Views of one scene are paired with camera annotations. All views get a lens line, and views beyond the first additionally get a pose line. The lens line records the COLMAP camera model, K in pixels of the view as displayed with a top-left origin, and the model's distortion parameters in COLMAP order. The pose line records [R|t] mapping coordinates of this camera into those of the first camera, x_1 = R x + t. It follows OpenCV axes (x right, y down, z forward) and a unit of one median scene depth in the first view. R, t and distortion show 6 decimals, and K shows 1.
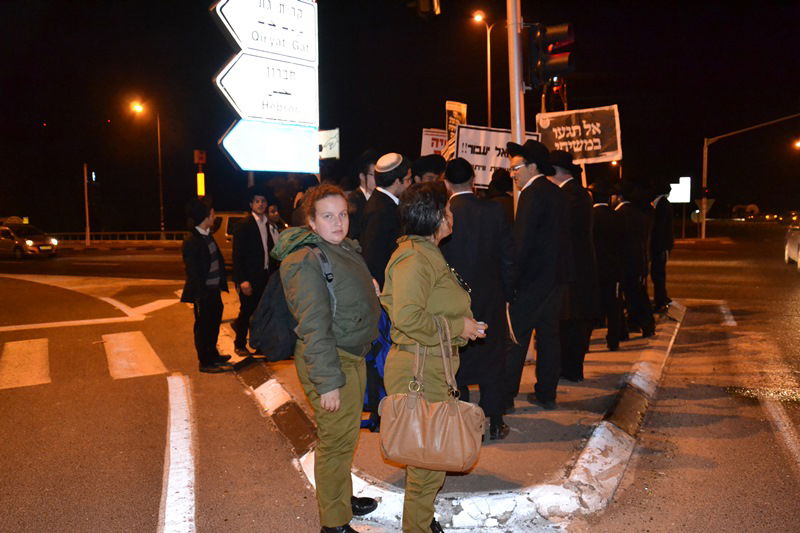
lens RADIAL K [[697.6, 0, 400.9], [0, 697.6, 273.3], [0, 0, 1]] dist [-0.071313, 0.004471]
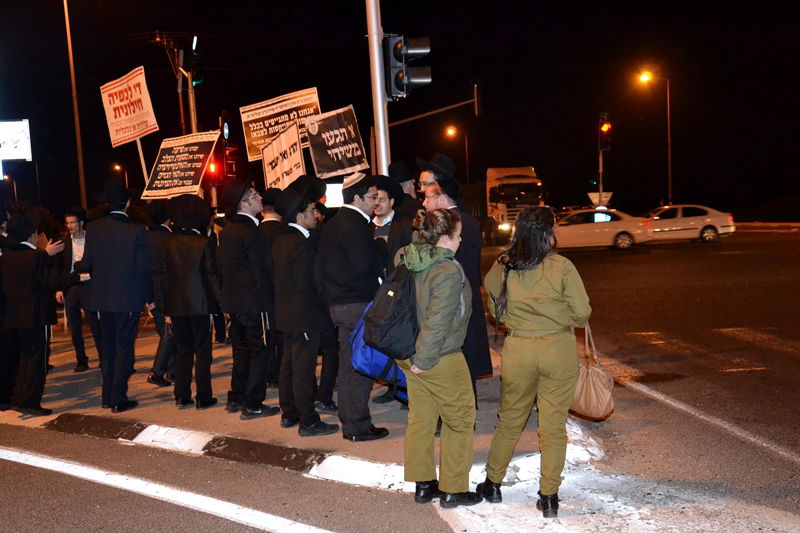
lens RADIAL K [[986.3, 0, 400.3], [0, 986.3, 282.5], [0, 0, 1]] dist [0.072719, 0.046977]
pose [[0.881921, -0.057571, 0.467868, -0.270314], [0.070928, 0.997421, -0.010965, 0.006096], [-0.466030, 0.042855, 0.883731, -0.137920]]
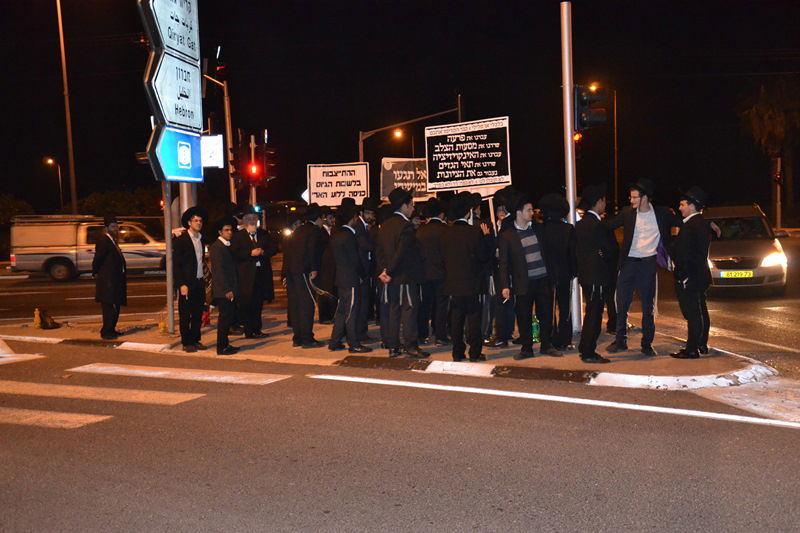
lens RADIAL K [[1005.9, 0, 400.0], [0, 1005.9, 266.5], [0, 0, 1]] dist [0.098980, -0.003669]
pose [[0.843103, -0.038611, 0.536364, -0.671057], [0.060513, 0.997896, -0.023284, 0.013233], [-0.534337, 0.052088, 0.843665, -0.274458]]
